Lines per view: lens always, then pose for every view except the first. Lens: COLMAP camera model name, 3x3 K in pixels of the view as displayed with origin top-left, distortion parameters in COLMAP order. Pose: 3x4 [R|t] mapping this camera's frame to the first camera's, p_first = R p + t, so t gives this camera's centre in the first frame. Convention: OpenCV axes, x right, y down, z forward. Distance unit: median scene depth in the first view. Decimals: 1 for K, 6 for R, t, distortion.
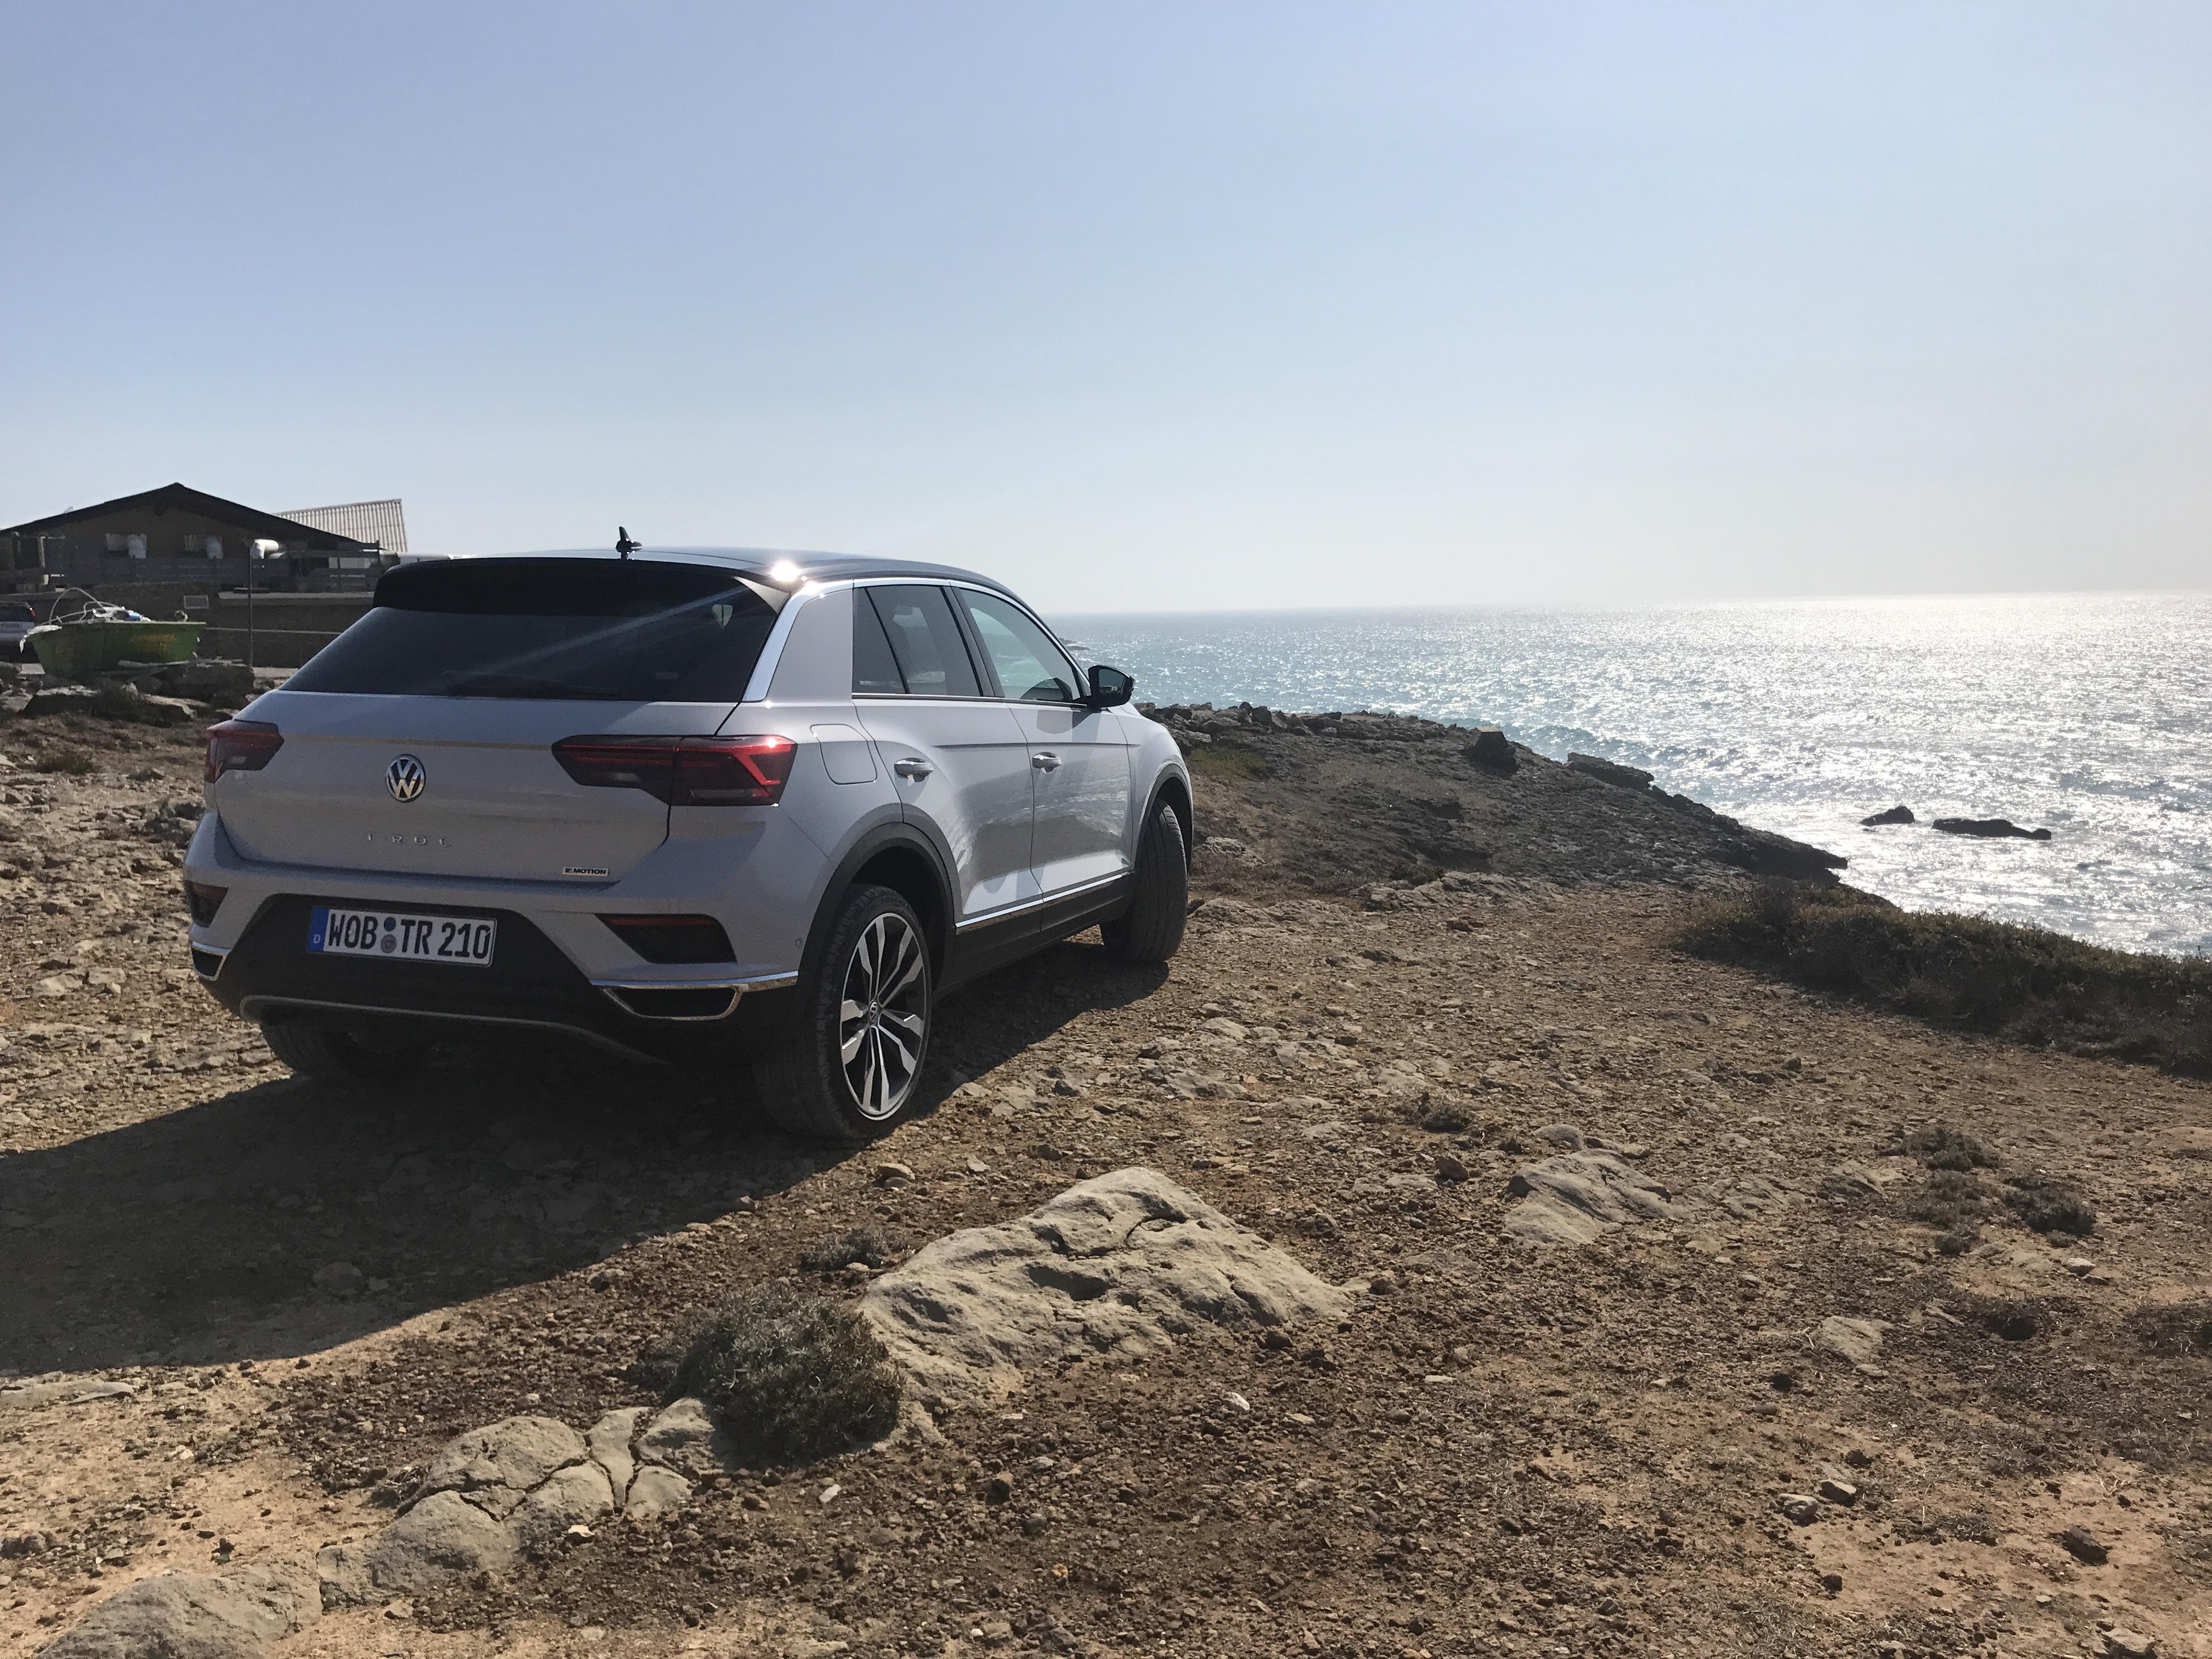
lens RADIAL K [[1754.0, 0, 1108.7], [0, 1754.0, 903.9], [0, 0, 1]] dist [0.028857, -0.002182]
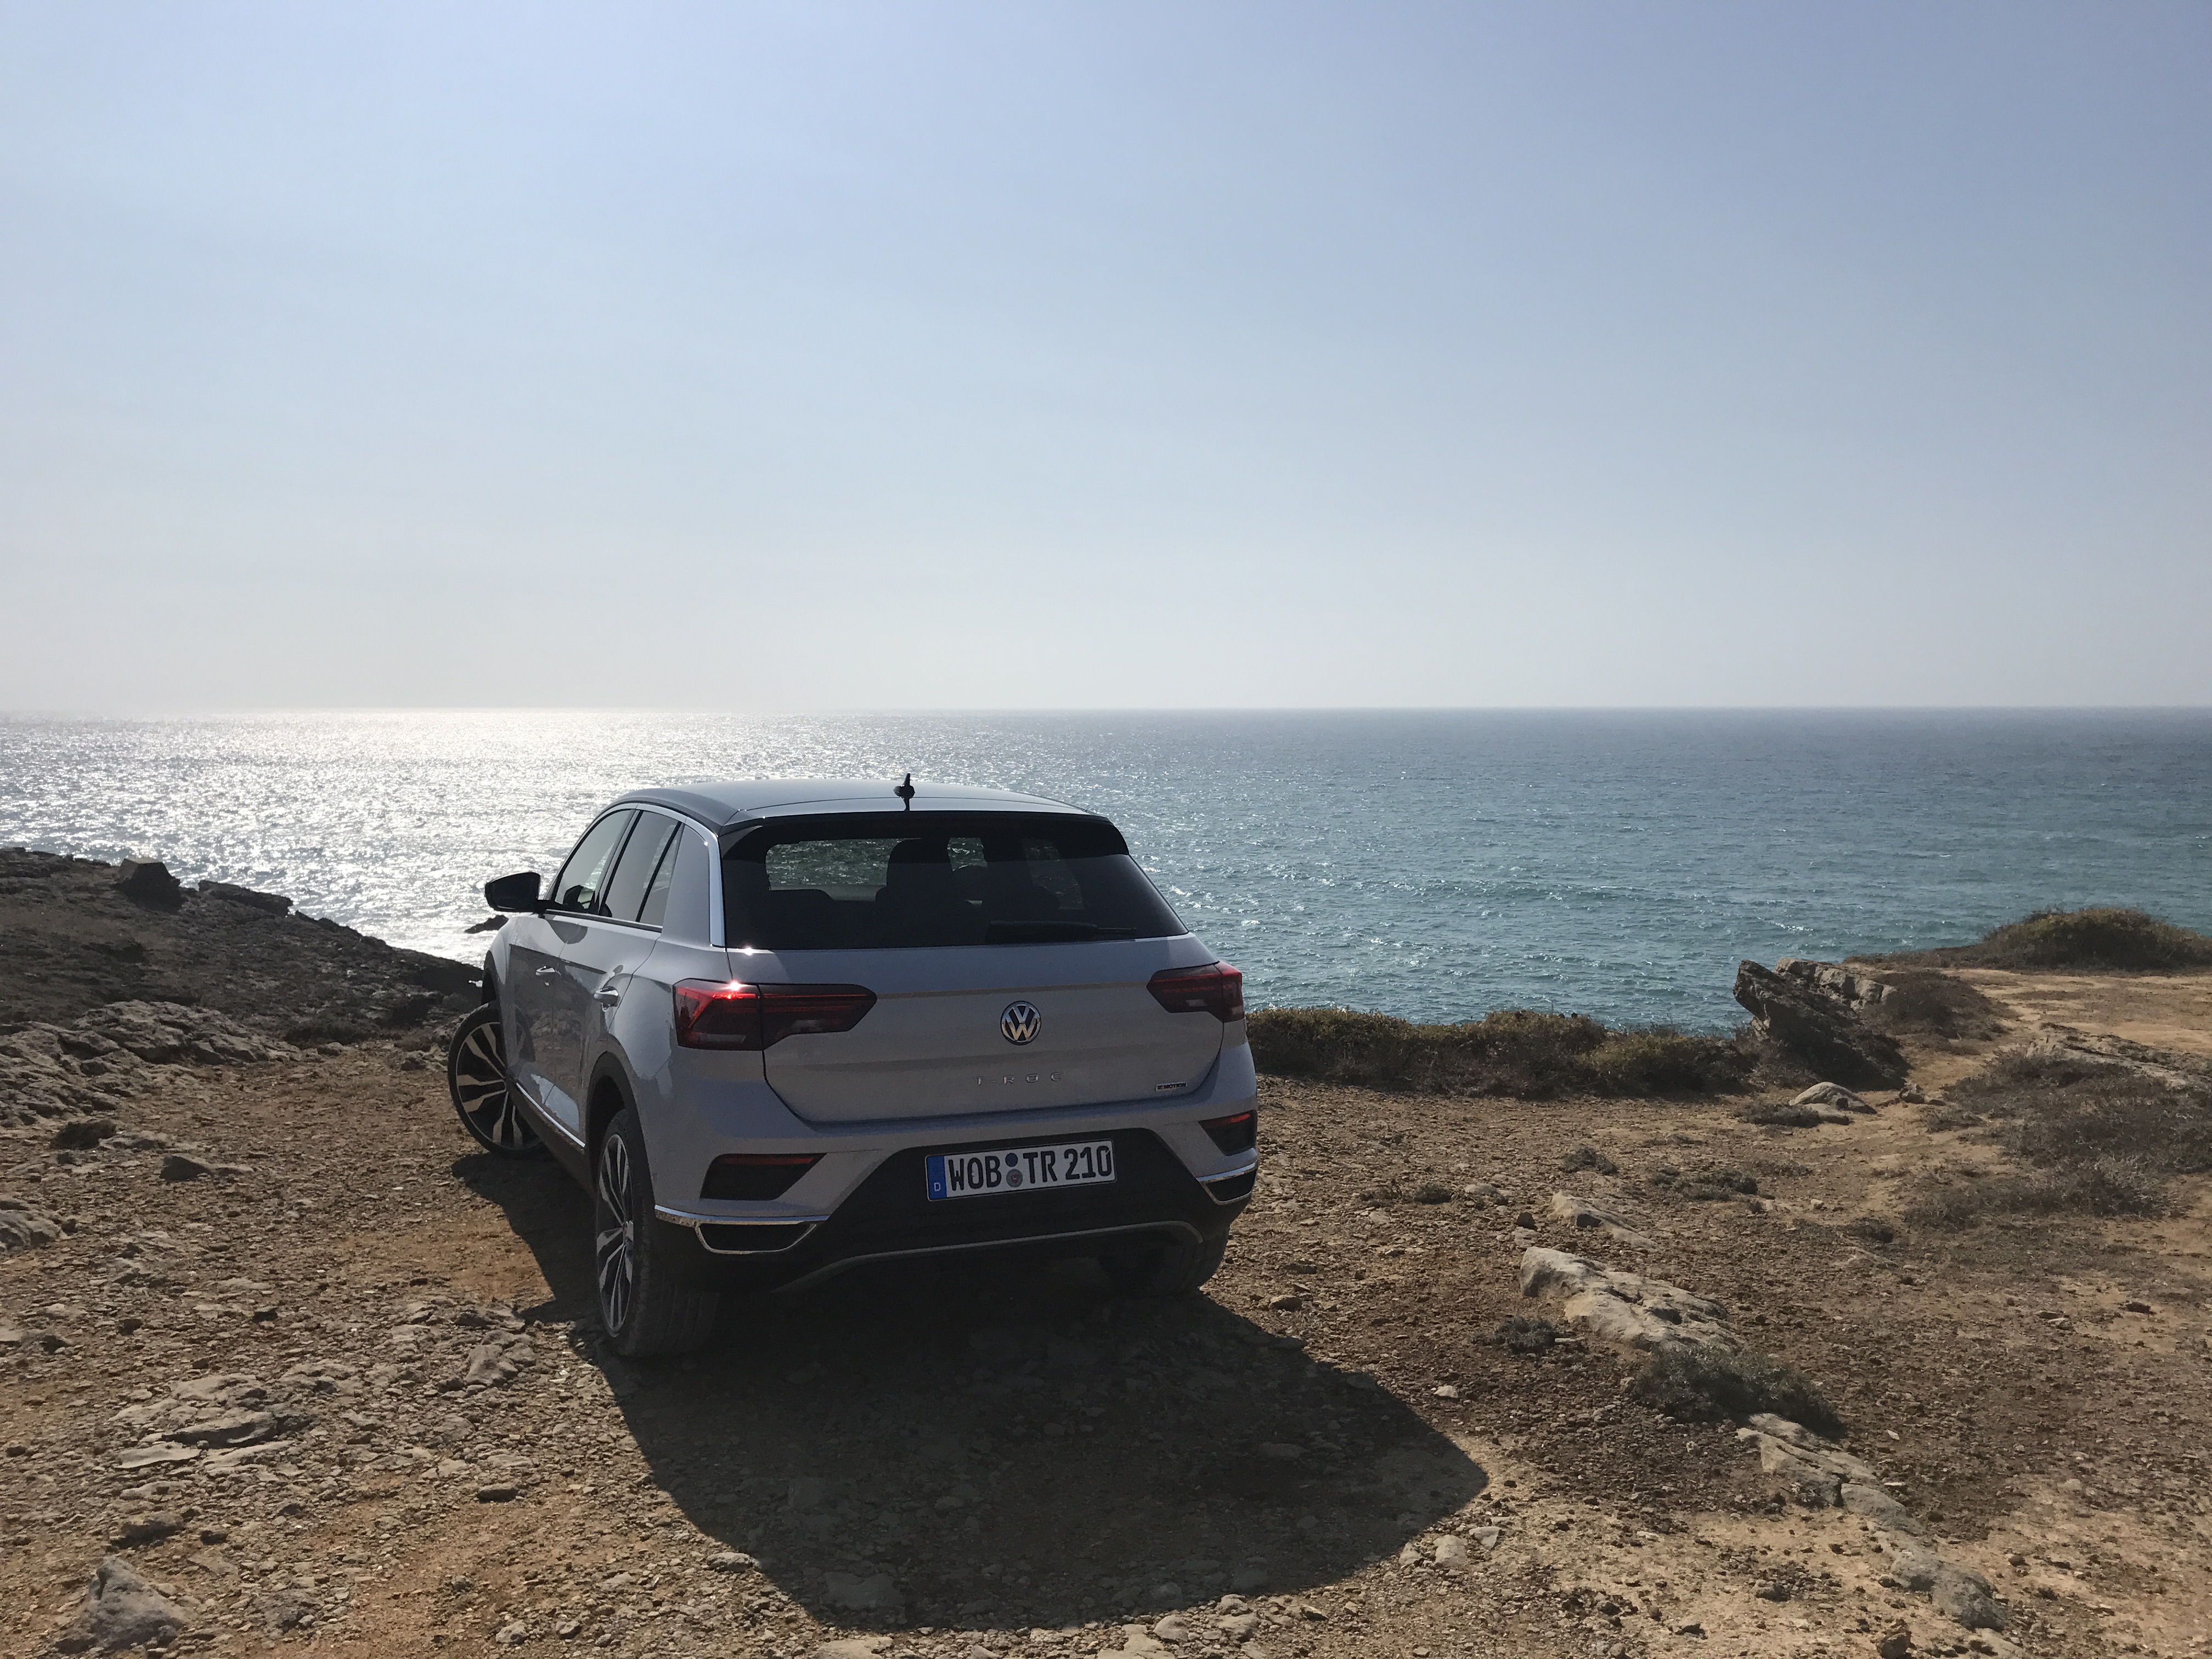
lens RADIAL K [[1754.0, 0, 1108.7], [0, 1754.0, 903.9], [0, 0, 1]] dist [0.028857, -0.002182]
pose [[0.724363, -0.057542, 0.687014, -1.091311], [0.101818, 0.994512, -0.024056, -0.111907], [-0.681859, 0.087376, 0.726246, 0.169711]]
